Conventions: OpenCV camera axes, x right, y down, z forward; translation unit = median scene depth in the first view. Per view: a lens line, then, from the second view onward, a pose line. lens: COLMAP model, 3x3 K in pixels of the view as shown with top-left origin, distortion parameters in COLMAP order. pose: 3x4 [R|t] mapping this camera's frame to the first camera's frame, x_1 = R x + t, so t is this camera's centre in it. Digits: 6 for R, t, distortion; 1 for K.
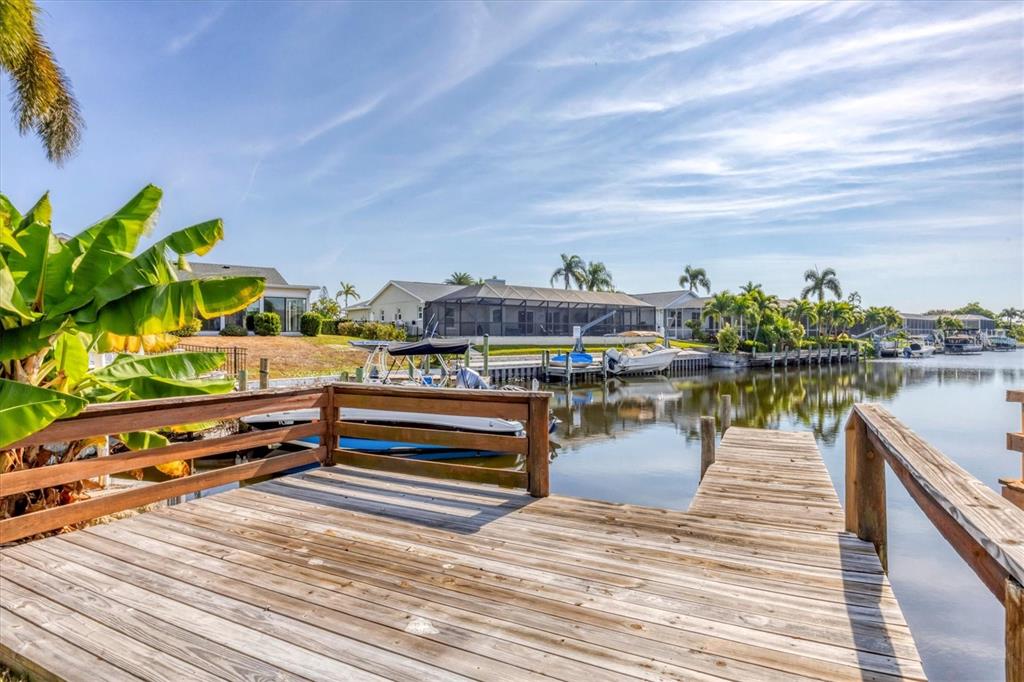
lens RADIAL K [[546.0, 0, 510.5], [0, 546.0, 339.6], [0, 0, 1]] dist [-0.014646, -0.000430]
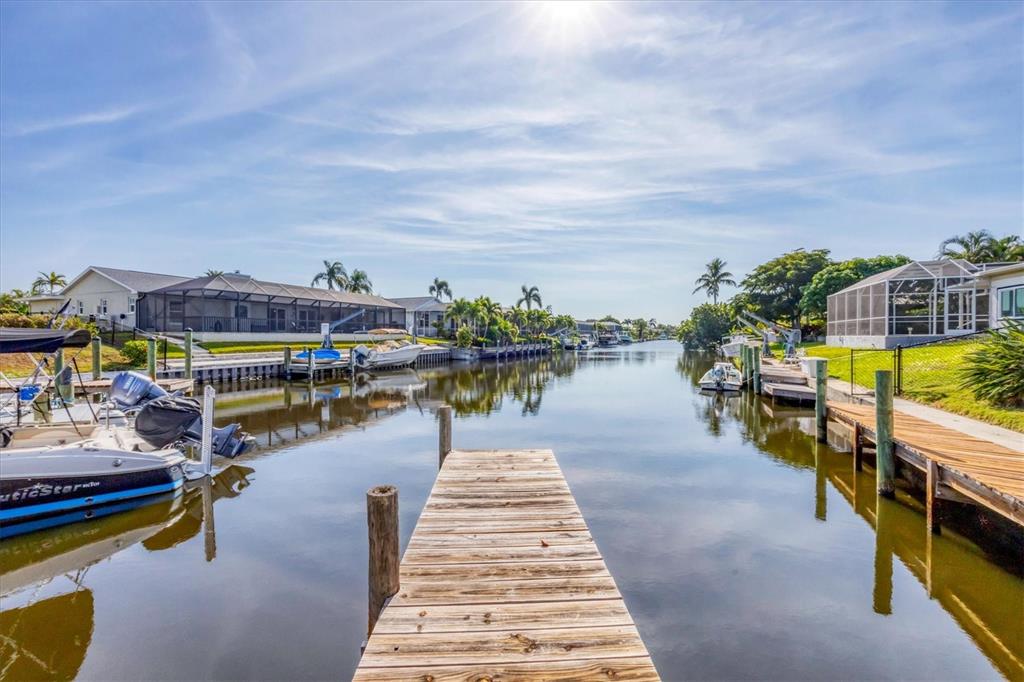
lens RADIAL K [[416.4, 0, 512.2], [0, 416.4, 339.8], [0, 0, 1]] dist [-0.000784, -0.000005]
pose [[0.883644, -0.001563, 0.468158, 0.052362], [-0.000467, 0.999991, 0.004219, 0.002433], [-0.468160, -0.003947, 0.883635, 0.114919]]
